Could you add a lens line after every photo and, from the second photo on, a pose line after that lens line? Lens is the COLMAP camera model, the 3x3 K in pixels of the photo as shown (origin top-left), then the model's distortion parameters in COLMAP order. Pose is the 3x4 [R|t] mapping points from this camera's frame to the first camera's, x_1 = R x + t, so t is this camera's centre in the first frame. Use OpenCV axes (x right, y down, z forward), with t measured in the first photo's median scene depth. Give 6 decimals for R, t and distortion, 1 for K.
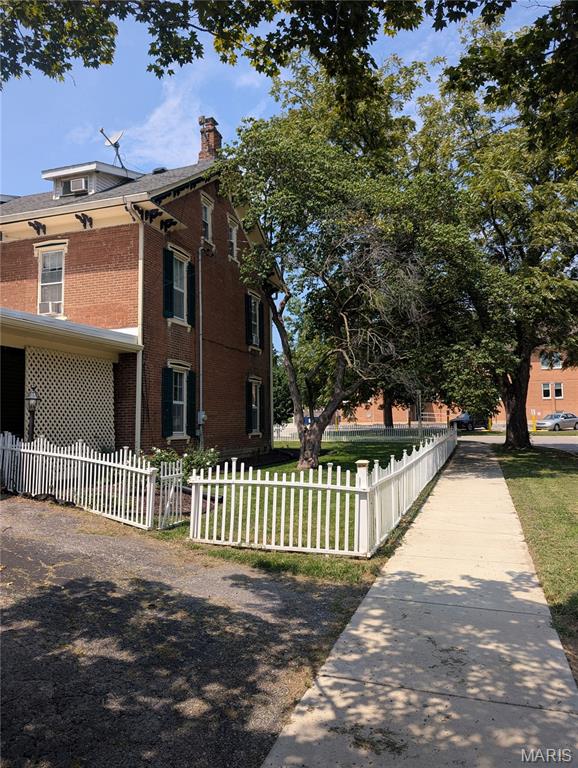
lens RADIAL K [[547.6, 0, 289.6], [0, 547.6, 379.4], [0, 0, 1]] dist [0.043512, -0.033883]
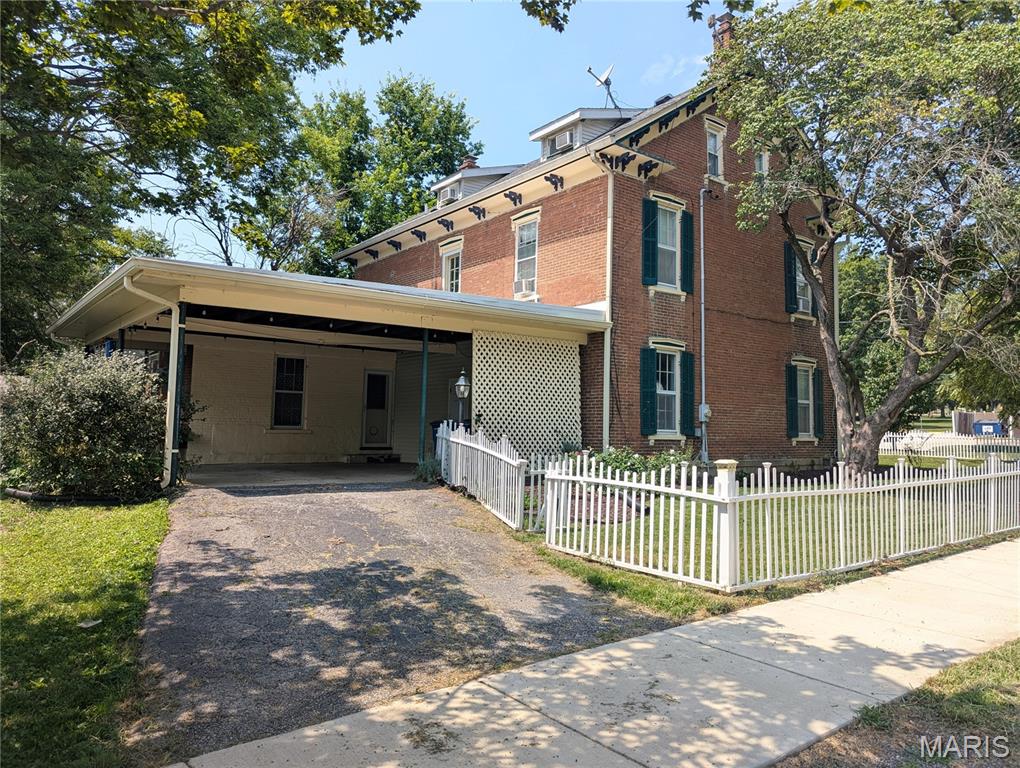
lens RADIAL K [[724.7, 0, 512.7], [0, 724.7, 363.5], [0, 0, 1]] dist [0.049354, -0.033275]
pose [[0.833128, -0.026119, -0.552464, 0.440444], [0.020815, 0.999657, -0.015870, 0.029805], [0.552689, 0.001722, 0.833386, 0.036276]]
